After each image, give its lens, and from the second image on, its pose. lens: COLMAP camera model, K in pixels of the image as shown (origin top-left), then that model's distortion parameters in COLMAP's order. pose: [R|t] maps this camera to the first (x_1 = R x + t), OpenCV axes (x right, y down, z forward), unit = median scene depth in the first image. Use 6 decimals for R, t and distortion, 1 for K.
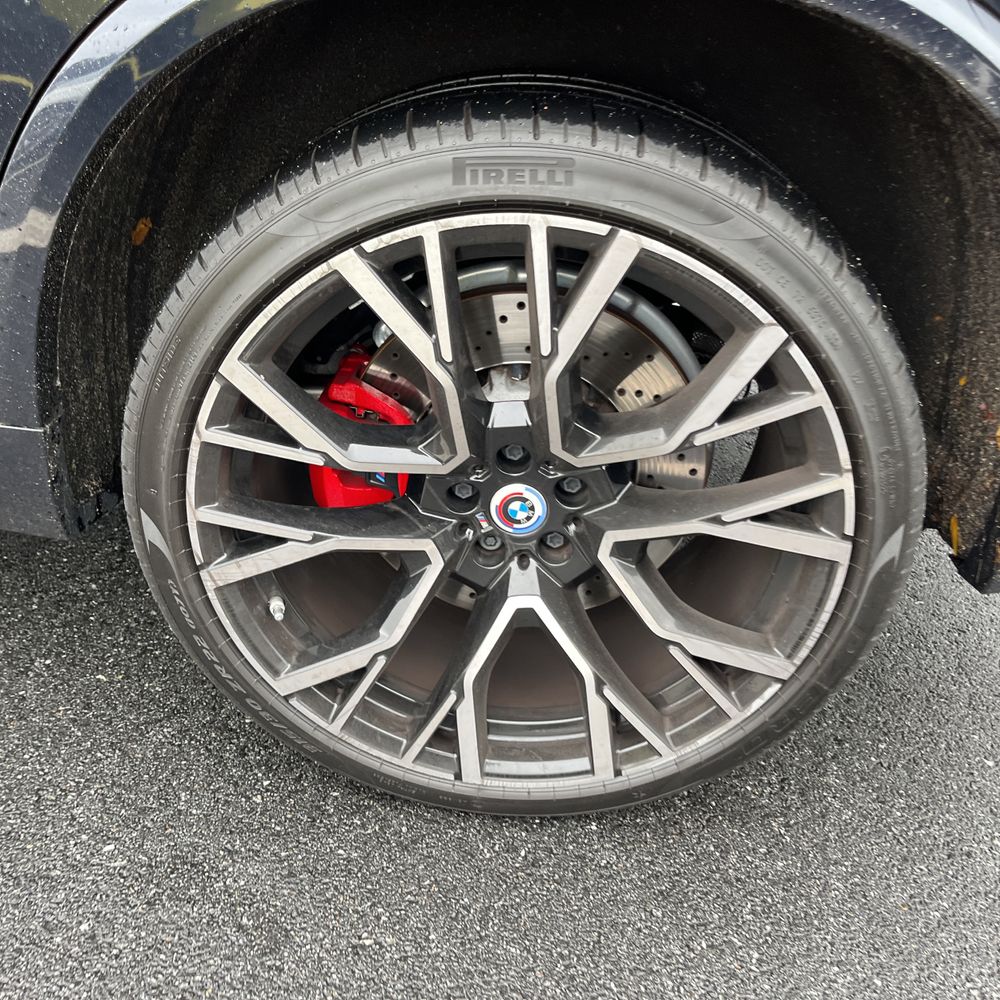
lens RADIAL K [[1010.8, 0, 506.7], [0, 1010.8, 495.2], [0, 0, 1]] dist [0.073133, -0.098459]
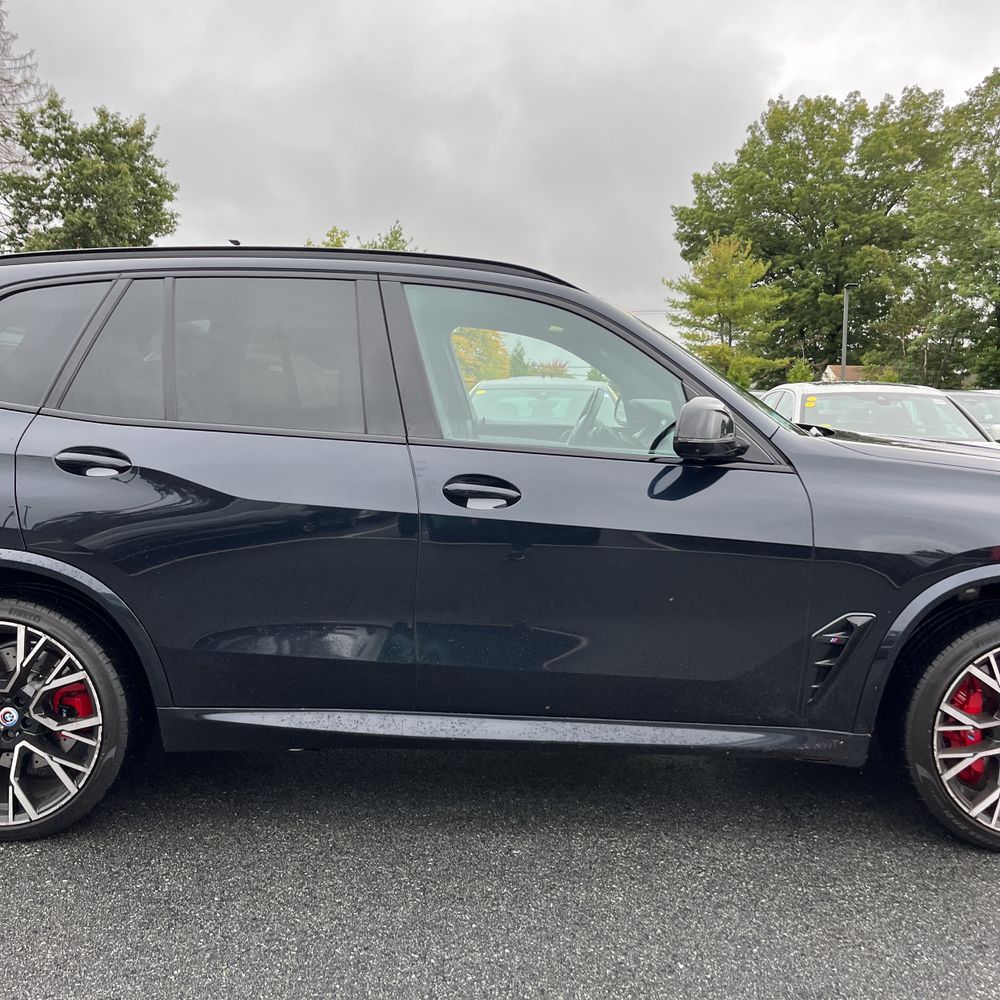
lens RADIAL K [[1014.2, 0, 509.4], [0, 1014.2, 492.7], [0, 0, 1]] dist [0.009912, 0.046462]
pose [[0.961736, -0.273582, 0.014708, -1.445192], [0.254259, 0.871236, -0.419882, 0.306704], [0.102058, 0.407555, 0.907460, -2.471309]]
